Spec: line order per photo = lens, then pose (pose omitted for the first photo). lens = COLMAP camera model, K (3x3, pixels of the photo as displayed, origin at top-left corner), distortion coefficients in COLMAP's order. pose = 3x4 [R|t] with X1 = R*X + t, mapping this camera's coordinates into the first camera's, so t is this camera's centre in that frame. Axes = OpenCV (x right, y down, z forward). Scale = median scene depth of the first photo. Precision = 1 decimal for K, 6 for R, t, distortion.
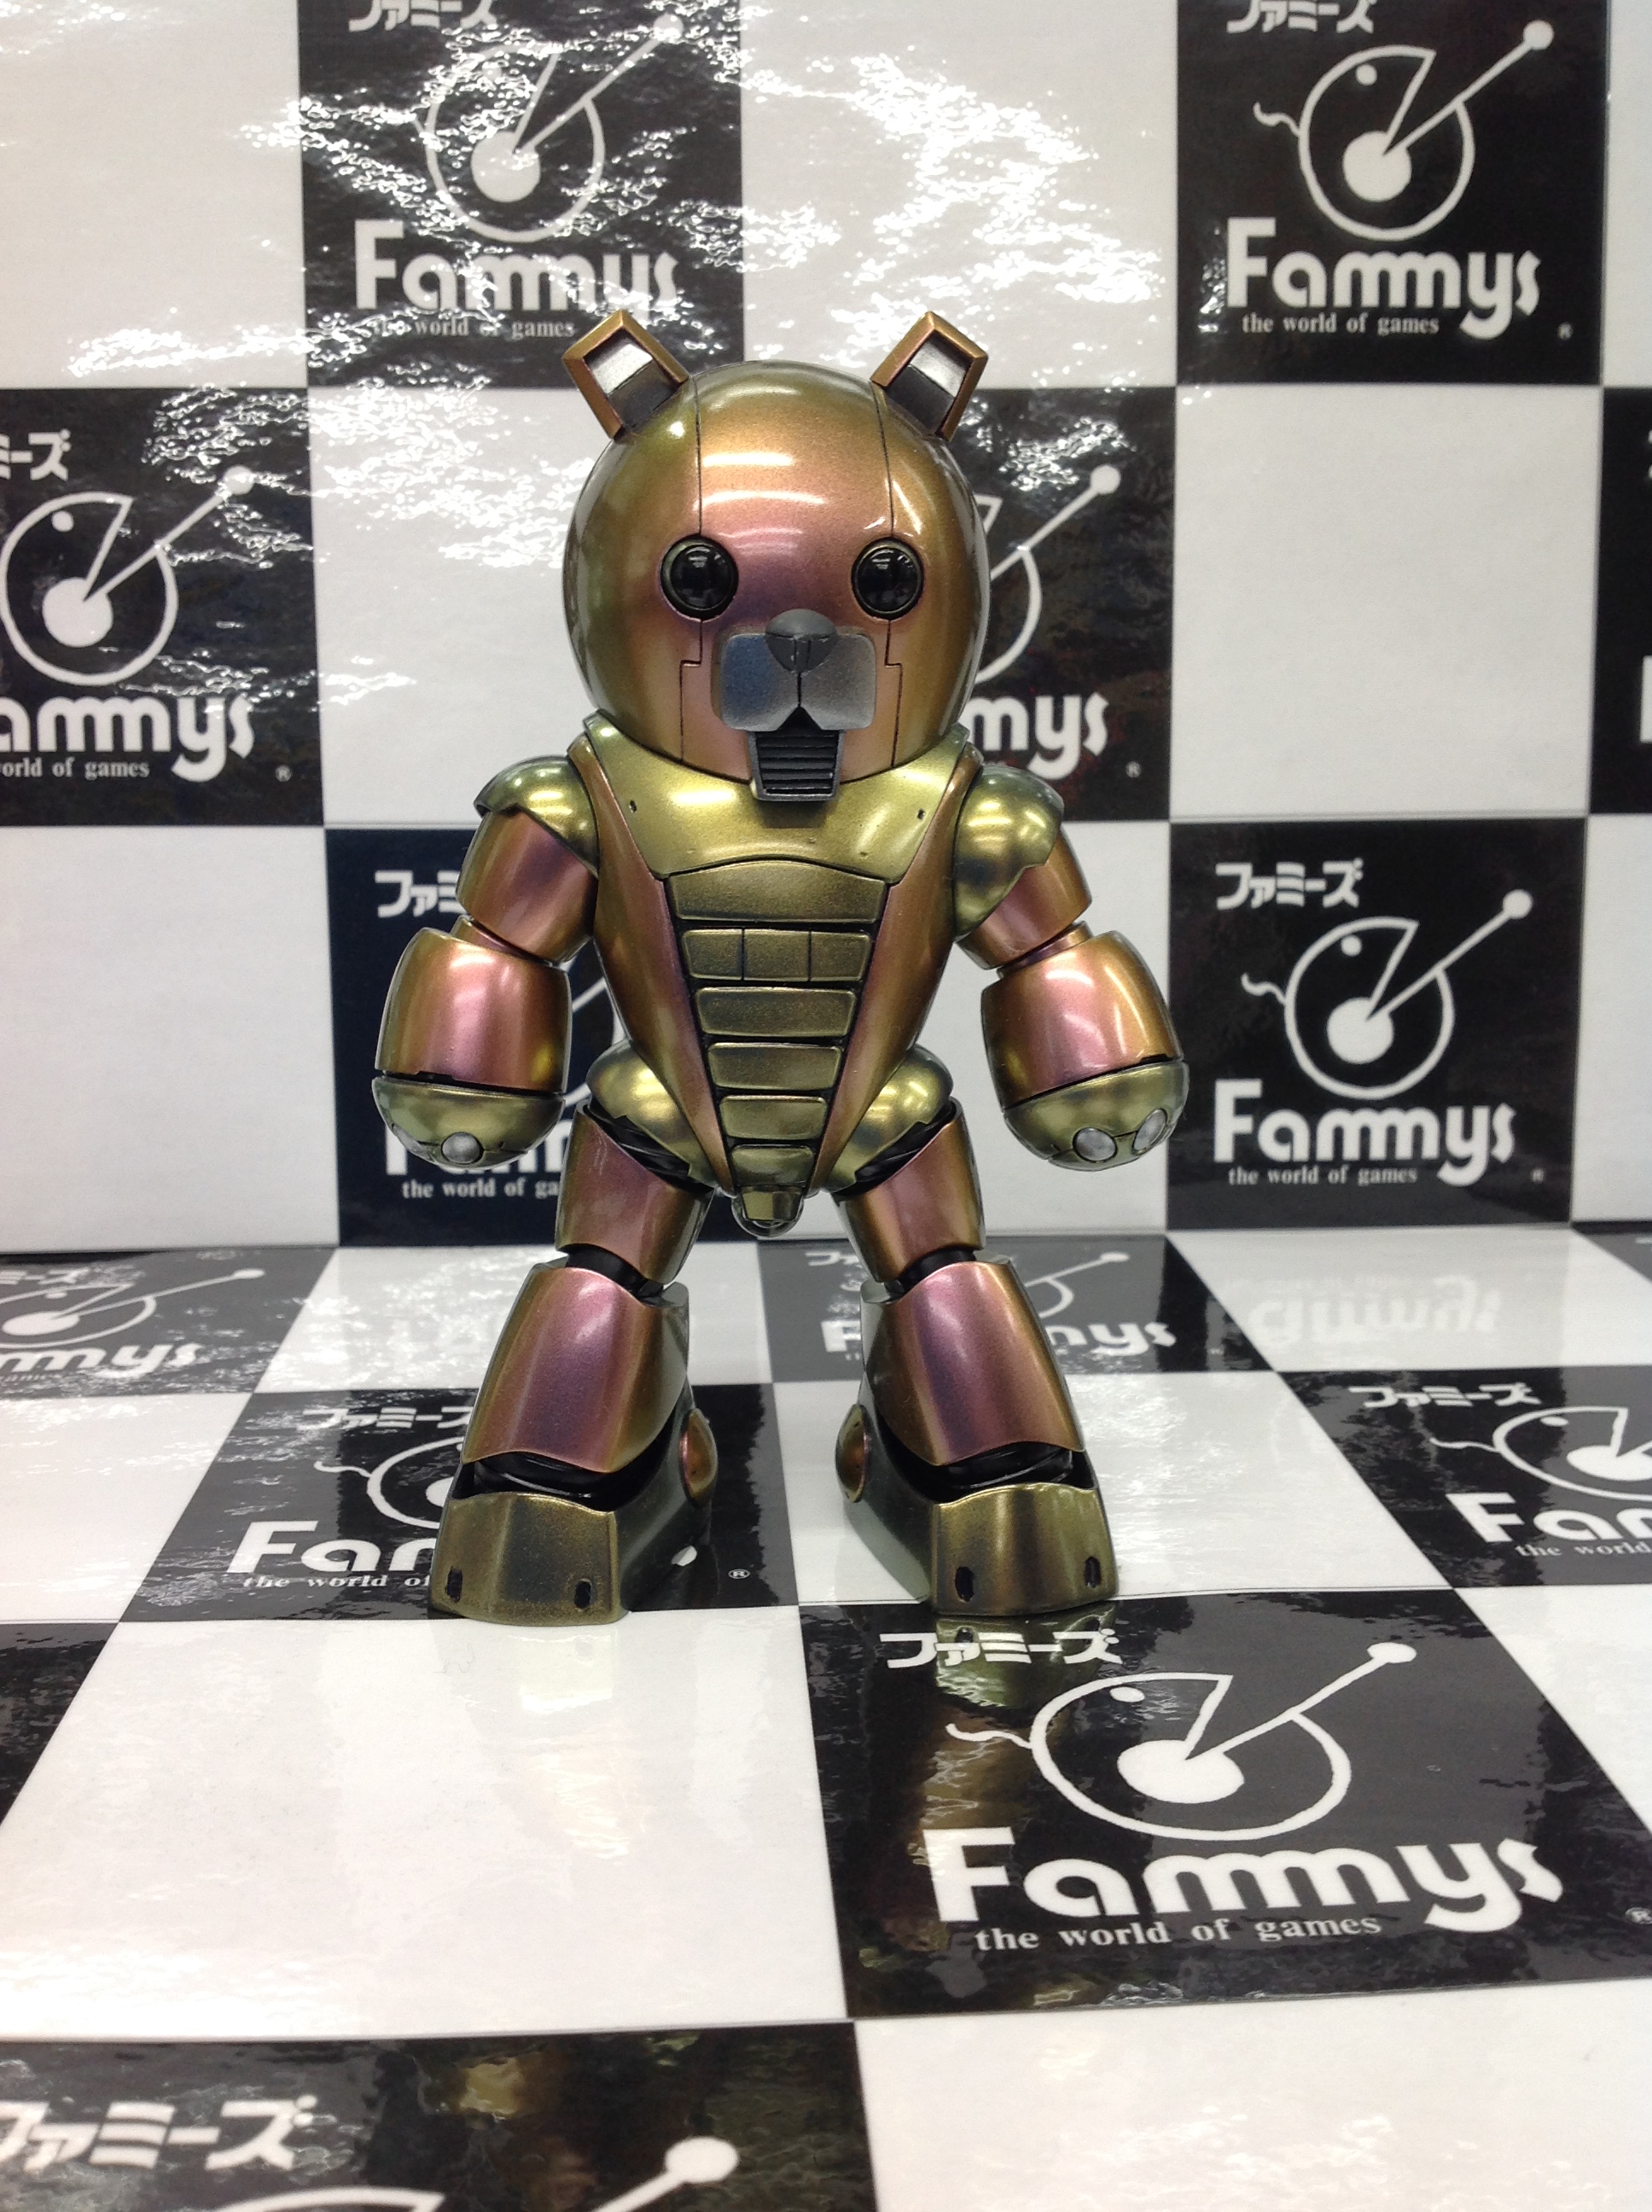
lens RADIAL K [[2153.7, 0, 826.0], [0, 2153.7, 1106.0], [0, 0, 1]] dist [-0.009470, -0.026894]
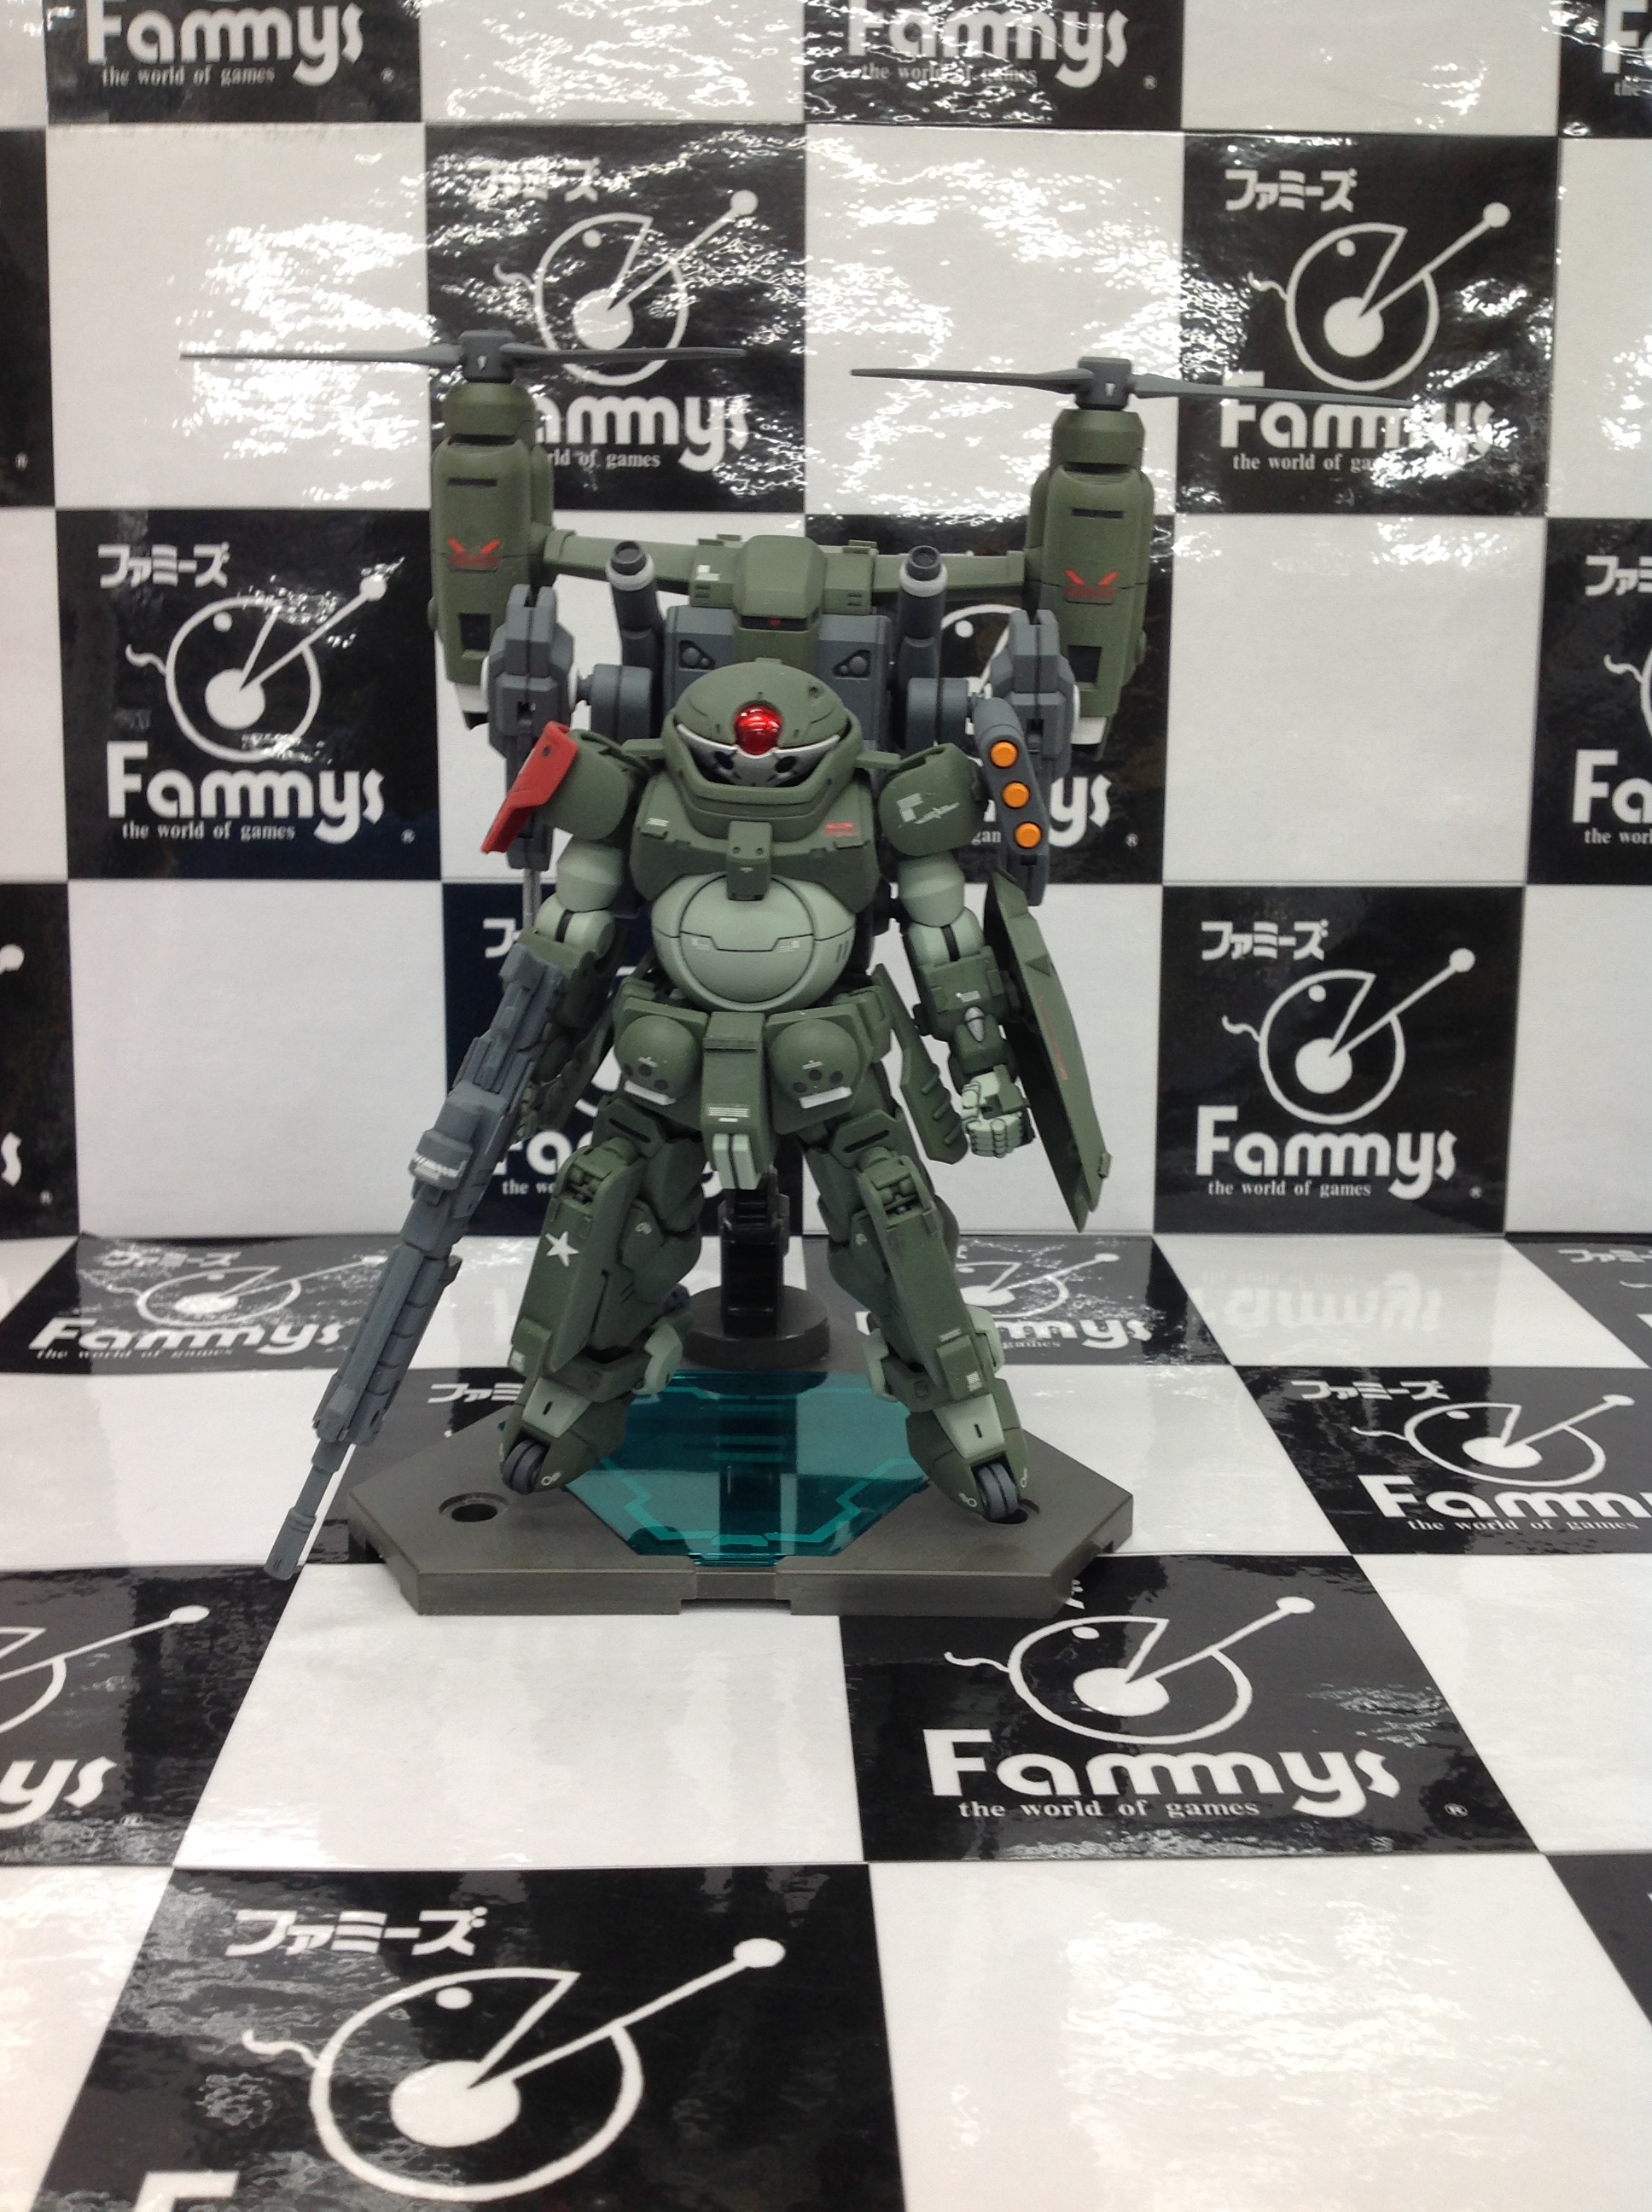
lens RADIAL K [[2100.7, 0, 814.2], [0, 2100.7, 1113.4], [0, 0, 1]] dist [0.046357, -0.006095]
pose [[0.999560, 0.015622, -0.025210, 0.002548], [-0.014732, 0.999275, 0.035101, -0.069964], [0.025740, -0.034715, 0.999066, -0.228145]]
